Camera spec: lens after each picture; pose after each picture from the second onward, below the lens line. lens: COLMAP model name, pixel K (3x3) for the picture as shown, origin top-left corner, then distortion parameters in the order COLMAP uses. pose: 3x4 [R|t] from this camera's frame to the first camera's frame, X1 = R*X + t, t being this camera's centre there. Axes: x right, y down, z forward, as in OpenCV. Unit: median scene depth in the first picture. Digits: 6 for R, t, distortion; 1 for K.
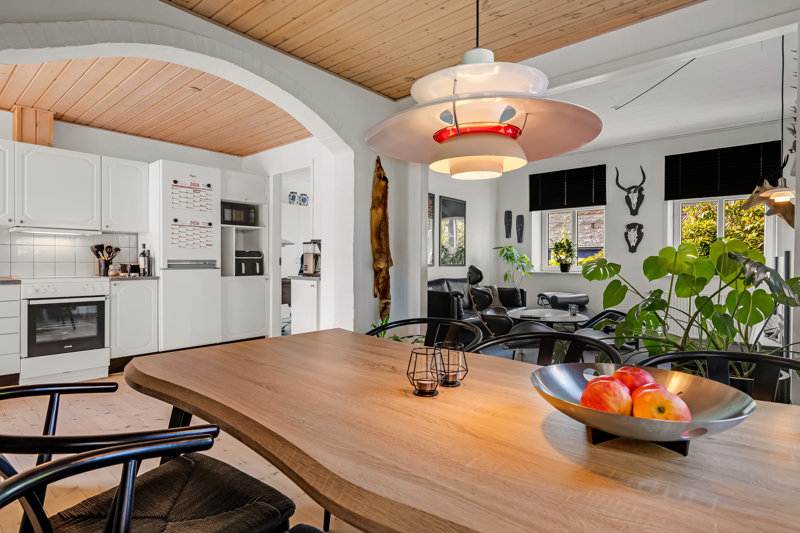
lens RADIAL K [[434.8, 0, 400.3], [0, 434.8, 263.6], [0, 0, 1]] dist [0.001961, 0.001855]
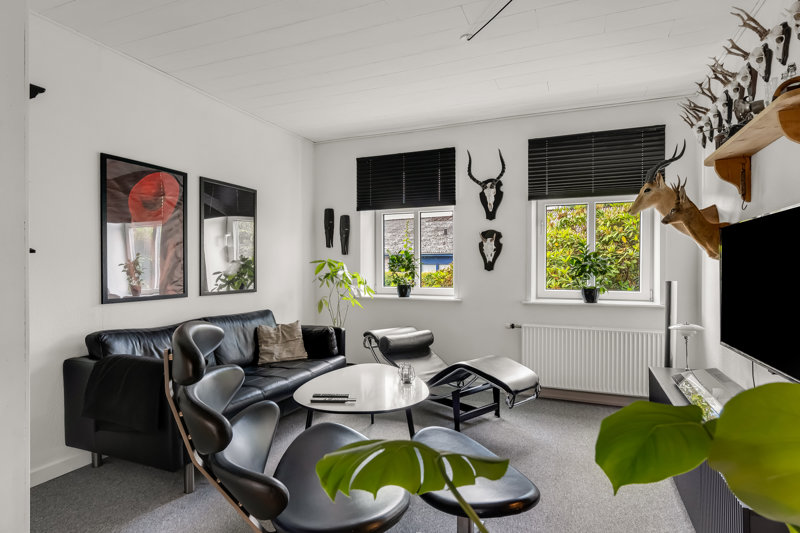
lens RADIAL K [[434.8, 0, 400.8], [0, 434.8, 266.5], [0, 0, 1]] dist [0.001961, 0.001855]
pose [[0.952157, -0.004989, 0.305567, 0.168501], [0.005522, 0.999984, -0.000880, -0.032215], [-0.305558, 0.002525, 0.952170, 0.347503]]
